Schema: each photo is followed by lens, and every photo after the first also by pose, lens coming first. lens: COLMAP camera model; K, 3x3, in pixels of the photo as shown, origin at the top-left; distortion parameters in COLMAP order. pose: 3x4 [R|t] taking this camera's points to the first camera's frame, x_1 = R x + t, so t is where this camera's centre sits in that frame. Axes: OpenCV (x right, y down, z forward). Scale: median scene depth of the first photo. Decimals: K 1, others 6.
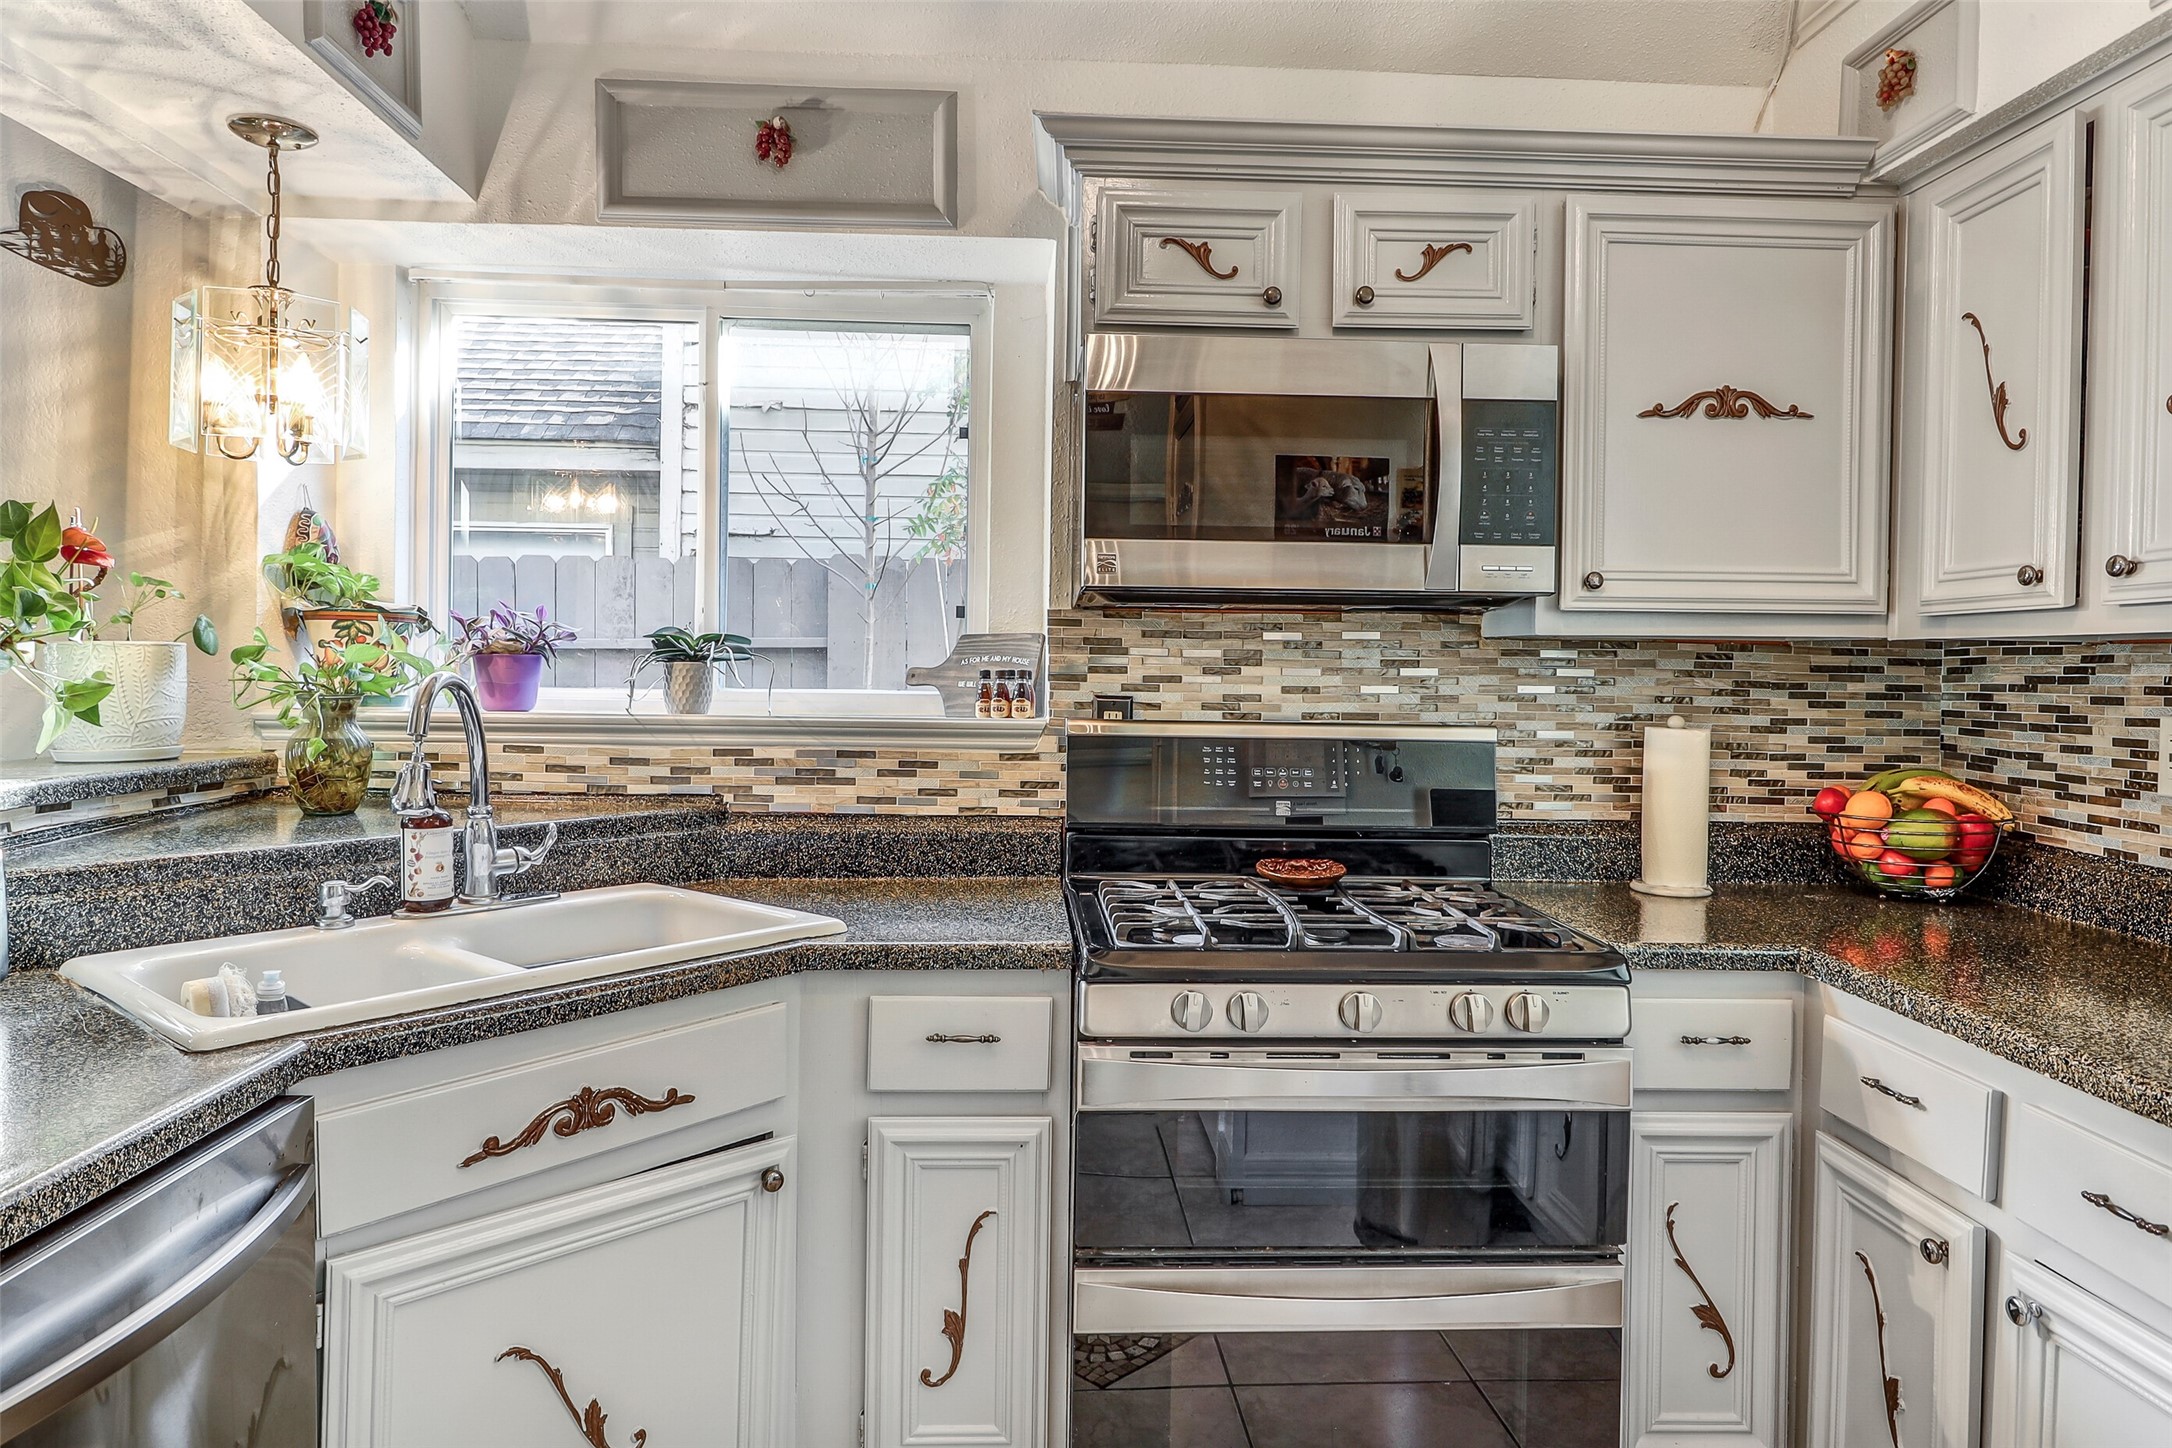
lens RADIAL K [[1396.6, 0, 1093.2], [0, 1396.6, 693.2], [0, 0, 1]] dist [0.013370, -0.015085]
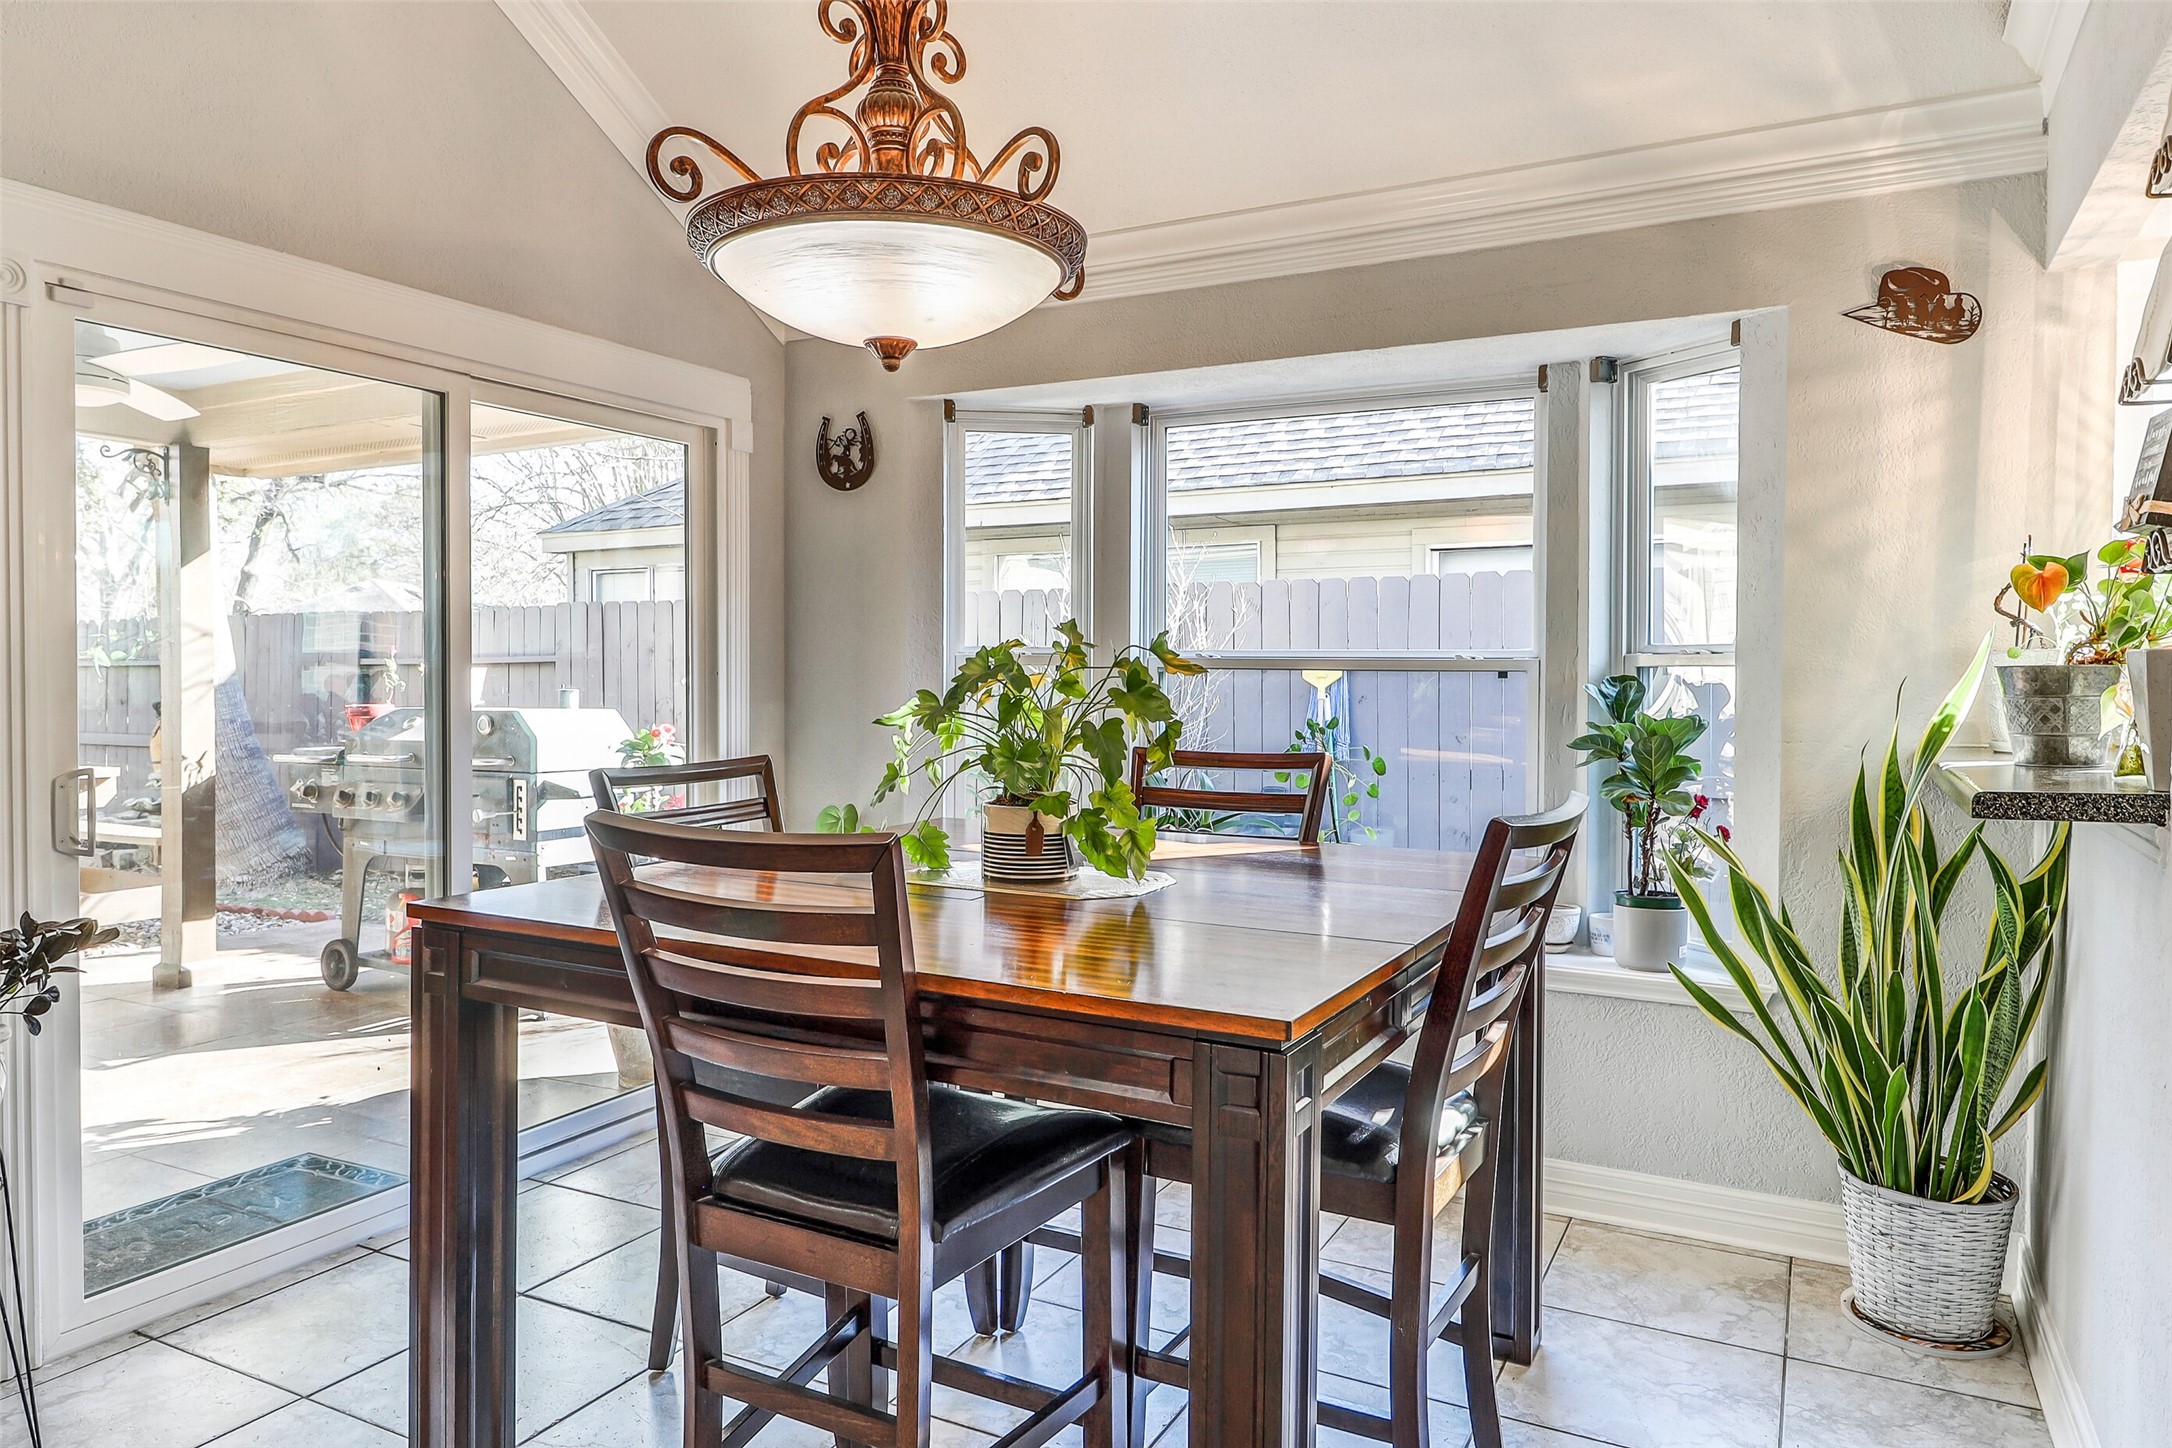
lens RADIAL K [[1396.6, 0, 1093.2], [0, 1396.6, 693.2], [0, 0, 1]] dist [0.013370, -0.015085]
pose [[0.860188, -0.002488, -0.509971, -0.727339], [0.000464, 0.999992, -0.004096, 0.003672], [0.509977, 0.003287, 0.860182, -0.359764]]
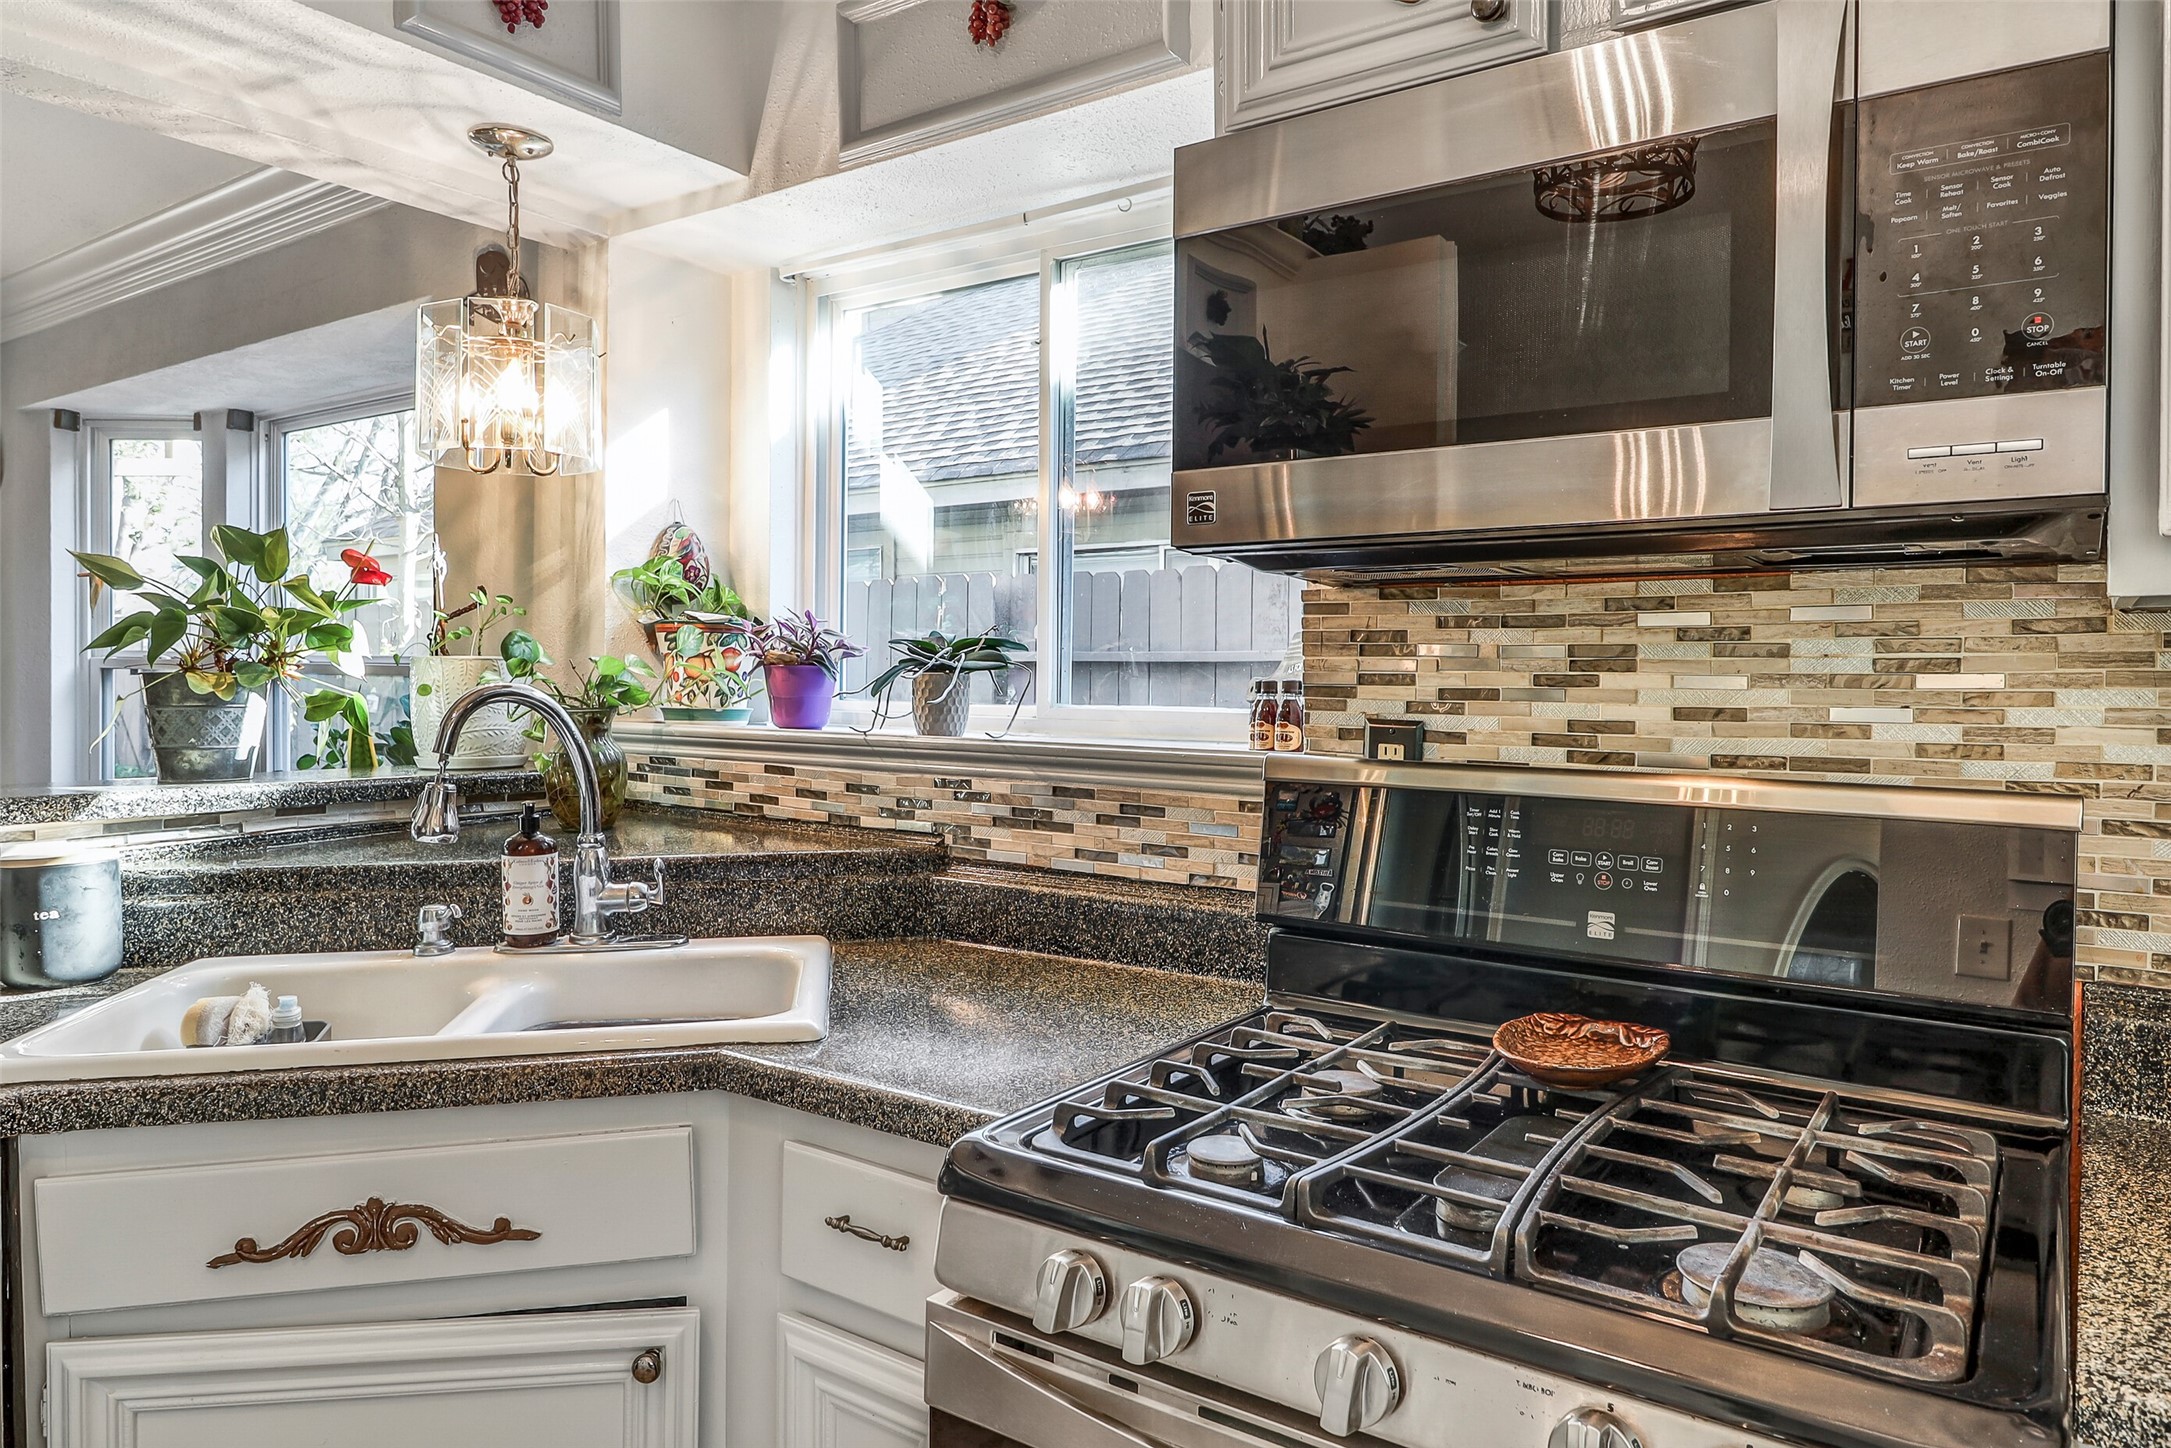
lens RADIAL K [[1395.9, 0, 1092.7], [0, 1395.9, 693.2], [0, 0, 1]] dist [0.013370, -0.015085]
pose [[0.787782, 0.001770, -0.615952, 0.312289], [-0.009136, 0.999919, -0.008810, -0.003656], [0.615887, 0.012568, 0.787735, 0.420099]]
